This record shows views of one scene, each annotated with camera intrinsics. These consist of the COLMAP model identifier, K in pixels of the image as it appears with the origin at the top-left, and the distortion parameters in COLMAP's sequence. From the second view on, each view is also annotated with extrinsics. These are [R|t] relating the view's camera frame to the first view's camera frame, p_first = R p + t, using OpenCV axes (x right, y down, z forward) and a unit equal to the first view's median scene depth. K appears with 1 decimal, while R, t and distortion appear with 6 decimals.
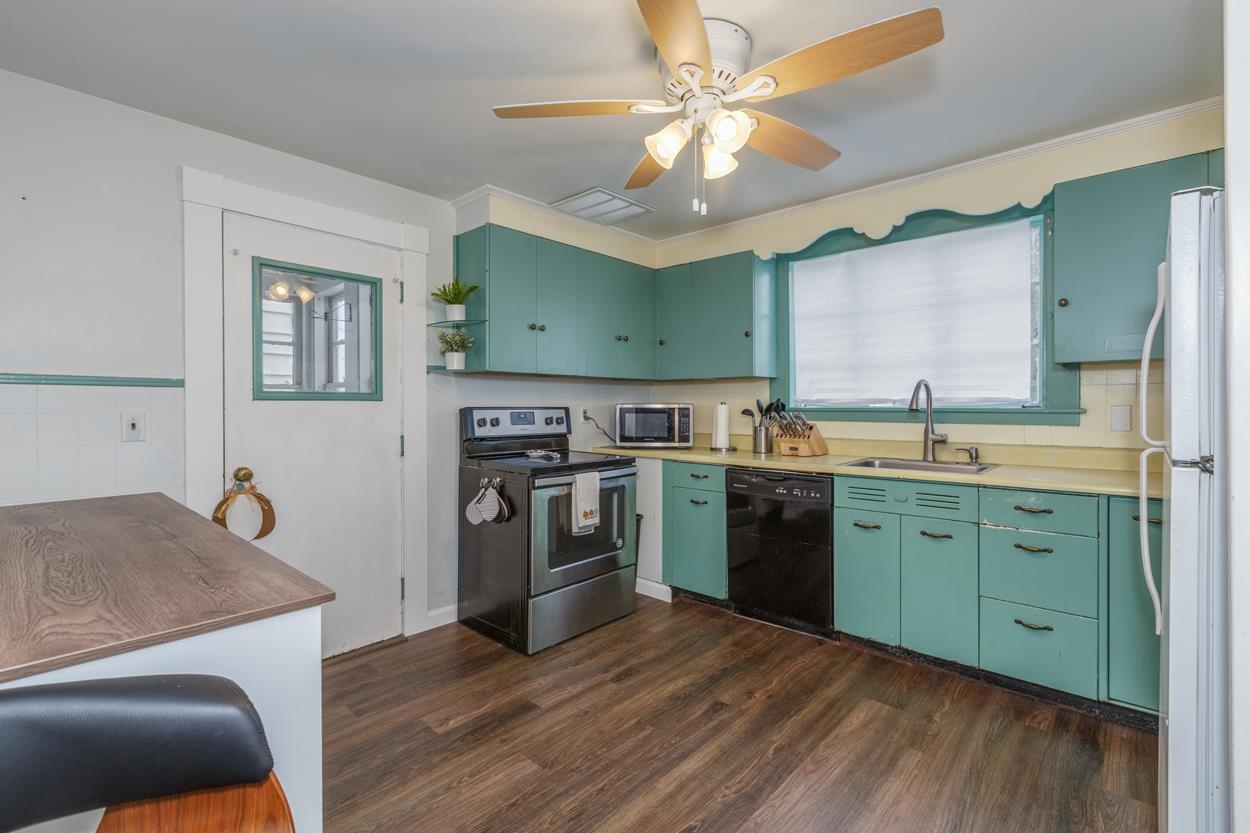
lens RADIAL K [[573.3, 0, 621.2], [0, 573.3, 410.2], [0, 0, 1]] dist [0.000720, 0.000284]
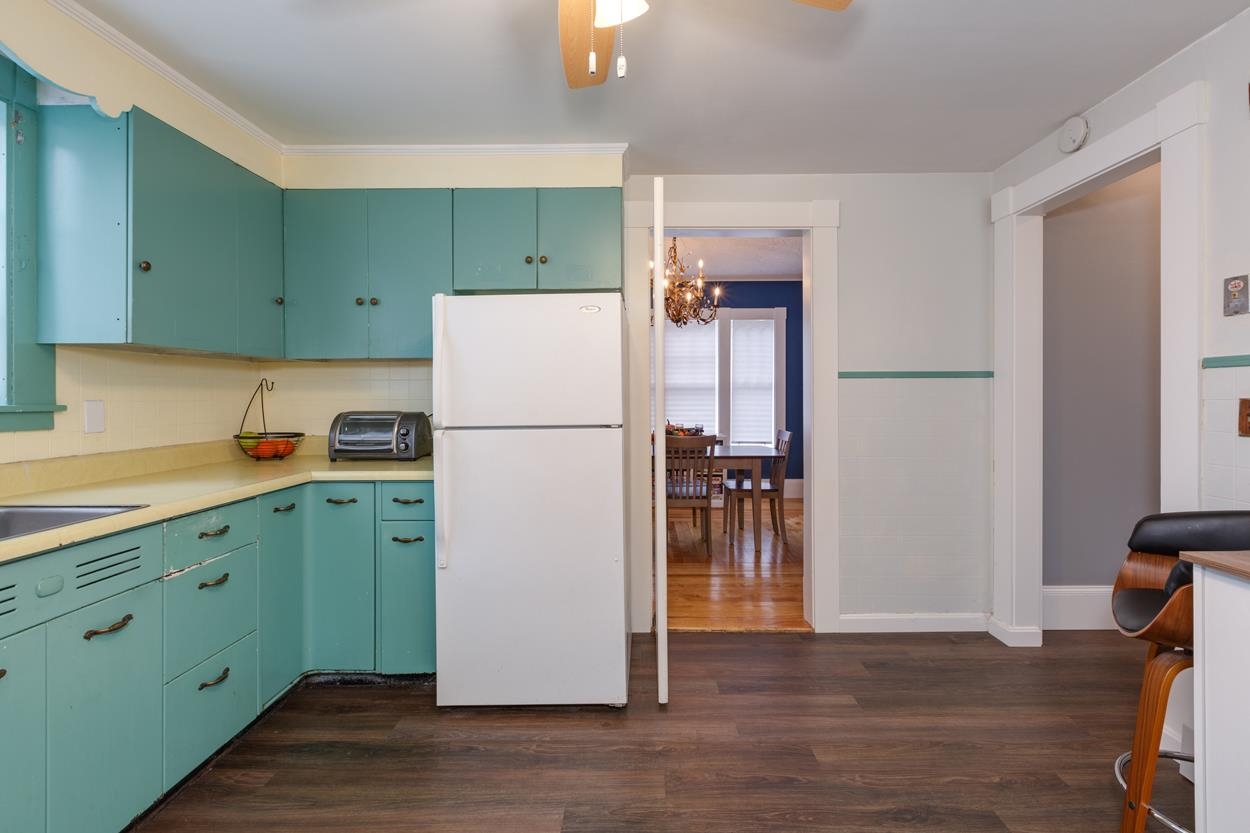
lens RADIAL K [[560.1, 0, 646.3], [0, 560.1, 391.8], [0, 0, 1]] dist [0.001168, 0.000211]
pose [[-0.684813, 0.009588, 0.728655, -0.179549], [0.010848, 0.999937, -0.002963, -0.007640], [-0.728638, 0.005875, -0.684874, 0.775525]]
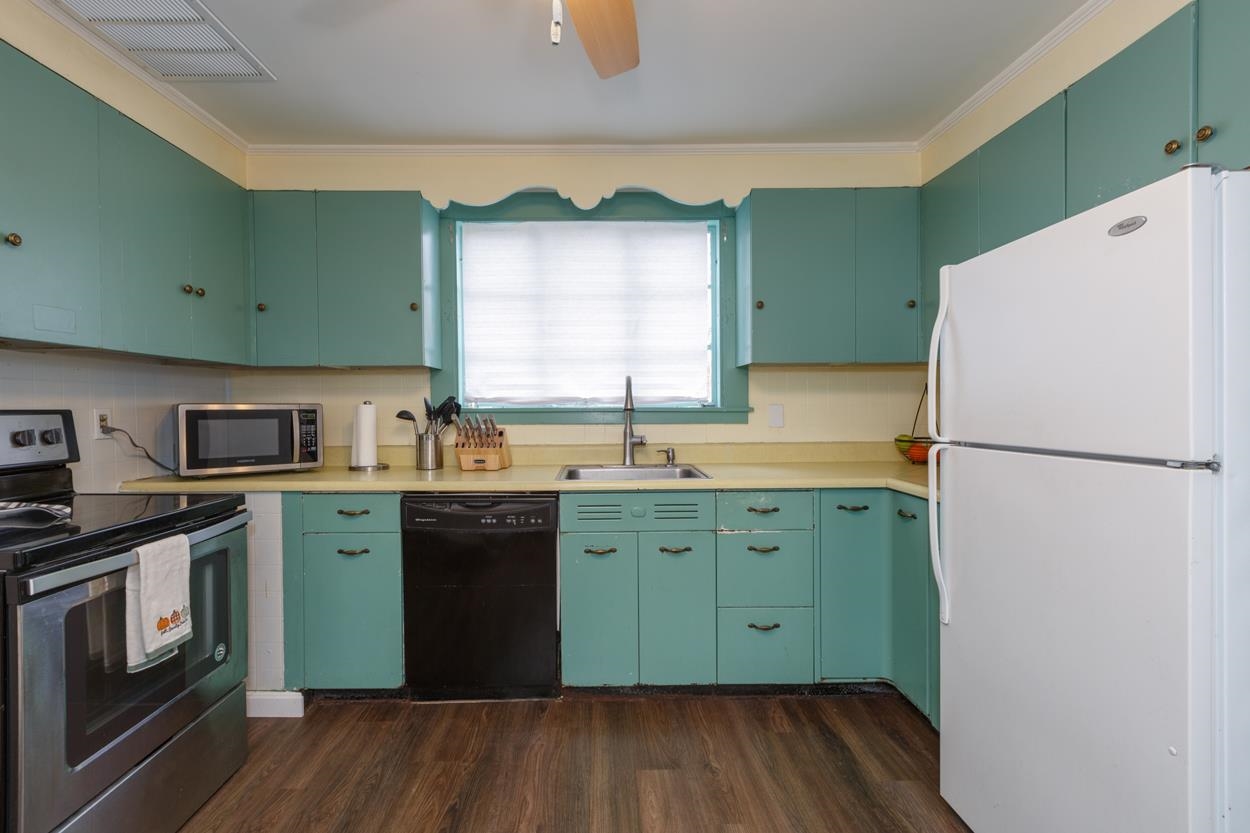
lens RADIAL K [[571.3, 0, 603.4], [0, 571.3, 413.8], [0, 0, 1]] dist [-0.000156, -0.000050]
pose [[0.725420, -0.012831, 0.688187, -0.111677], [0.009534, 0.999918, 0.008592, -0.001968], [-0.688241, 0.000328, 0.725482, 0.337037]]
